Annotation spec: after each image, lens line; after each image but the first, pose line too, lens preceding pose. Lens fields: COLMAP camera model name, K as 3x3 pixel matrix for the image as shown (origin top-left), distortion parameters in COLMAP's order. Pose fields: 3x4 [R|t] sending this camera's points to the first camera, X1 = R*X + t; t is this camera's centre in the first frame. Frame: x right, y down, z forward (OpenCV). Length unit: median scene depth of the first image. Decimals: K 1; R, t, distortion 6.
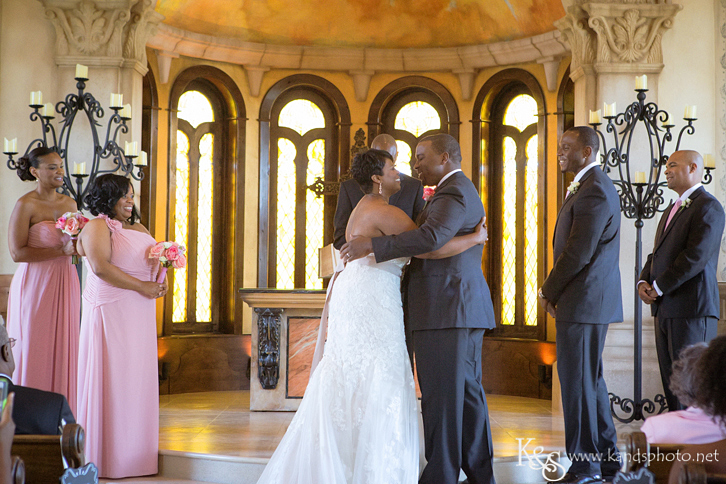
lens RADIAL K [[1496.6, 0, 383.7], [0, 1496.6, 240.6], [0, 0, 1]] dist [0.109492, 0.175434]
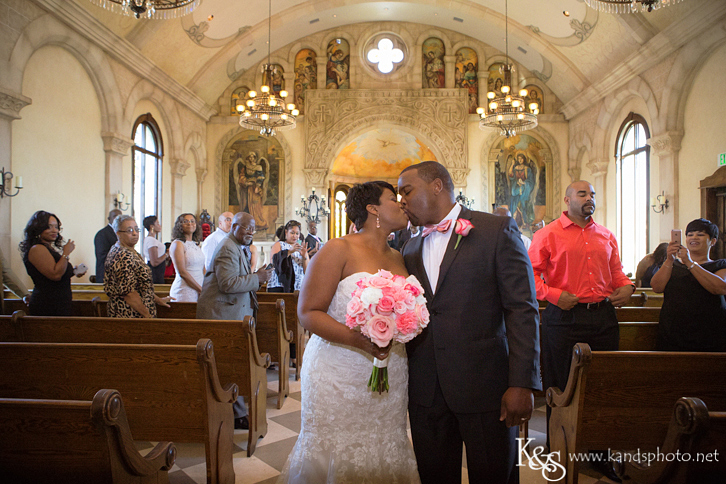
lens RADIAL K [[503.8, 0, 363.0], [0, 503.8, 242.0], [0, 0, 1]] dist [-0.111455, 0.085756]
pose [[0.998087, -0.008717, -0.061202, 0.002087], [0.010263, 0.999635, 0.025002, -0.007035], [0.060962, -0.025582, 0.997812, -0.226784]]
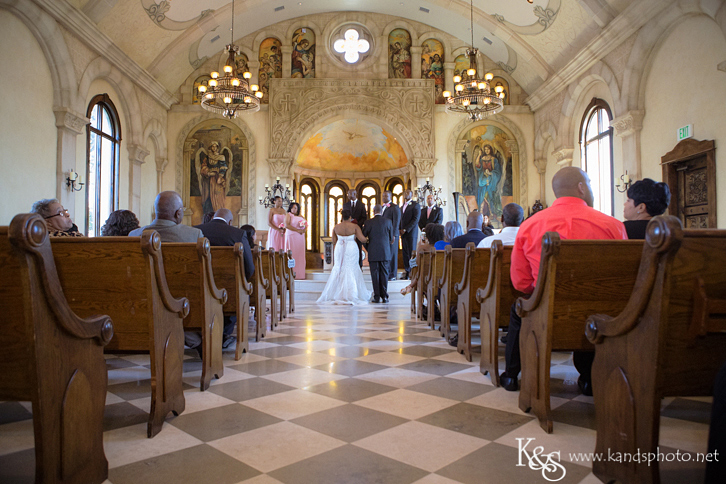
lens RADIAL K [[511.1, 0, 363.0], [0, 511.1, 242.0], [0, 0, 1]] dist [-0.109115, 0.079546]
pose [[0.999904, -0.013587, 0.002647, 0.004343], [0.013593, 0.999906, -0.001961, 0.042014], [-0.002620, 0.001997, 0.999995, -0.219553]]
